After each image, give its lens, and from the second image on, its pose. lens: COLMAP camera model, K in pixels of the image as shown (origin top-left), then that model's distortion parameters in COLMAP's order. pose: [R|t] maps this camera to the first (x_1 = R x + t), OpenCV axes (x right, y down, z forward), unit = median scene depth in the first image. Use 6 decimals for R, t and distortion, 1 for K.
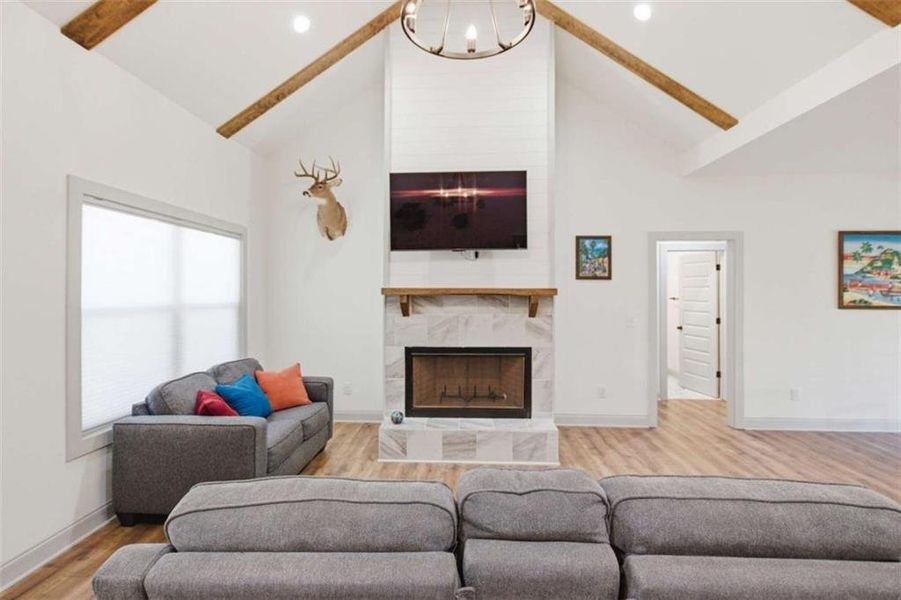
lens RADIAL K [[422.3, 0, 445.1], [0, 422.3, 289.1], [0, 0, 1]] dist [0.001892, -0.000724]
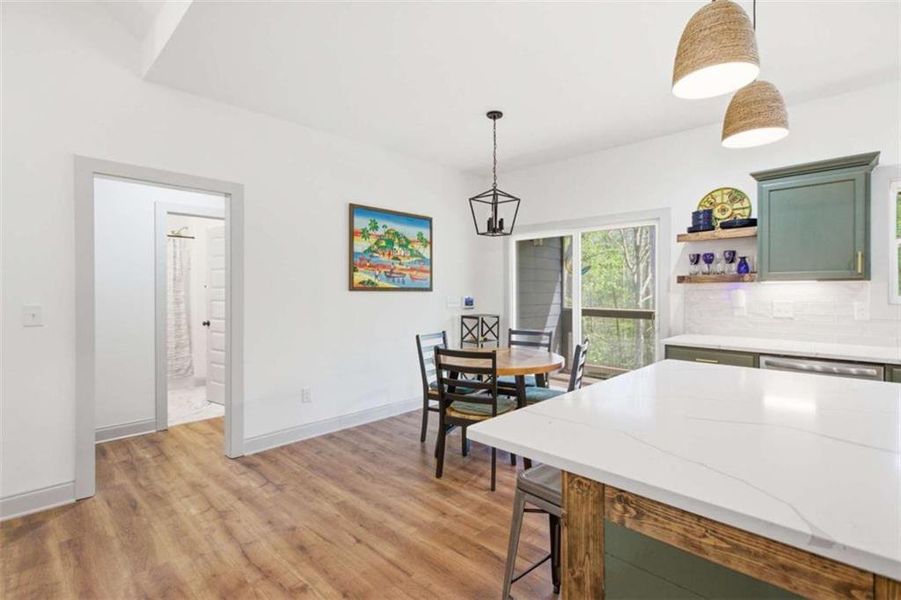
lens RADIAL K [[422.3, 0, 446.6], [0, 422.3, 294.8], [0, 0, 1]] dist [0.001892, -0.000724]
pose [[0.658072, -0.008797, 0.752904, 0.397312], [-0.001607, 0.999913, 0.013088, 0.043861], [-0.752954, -0.009823, 0.658000, 0.260661]]
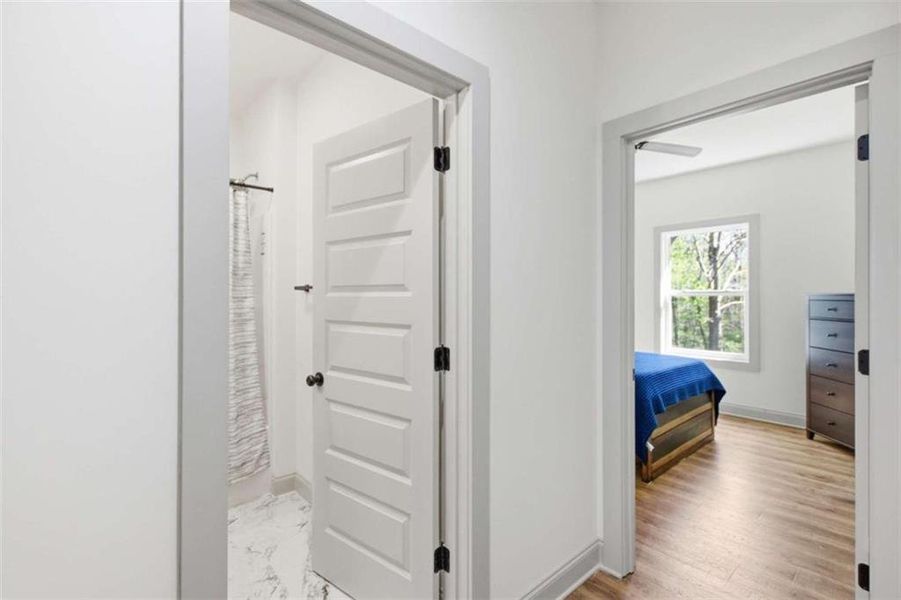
lens RADIAL K [[422.3, 0, 442.8], [0, 422.3, 297.8], [0, 0, 1]] dist [0.001892, -0.000724]
pose [[0.724698, 0.000106, 0.689067, 0.614507], [-0.004381, 0.999980, 0.004455, 0.047015], [-0.689053, -0.006247, 0.724684, 1.069874]]
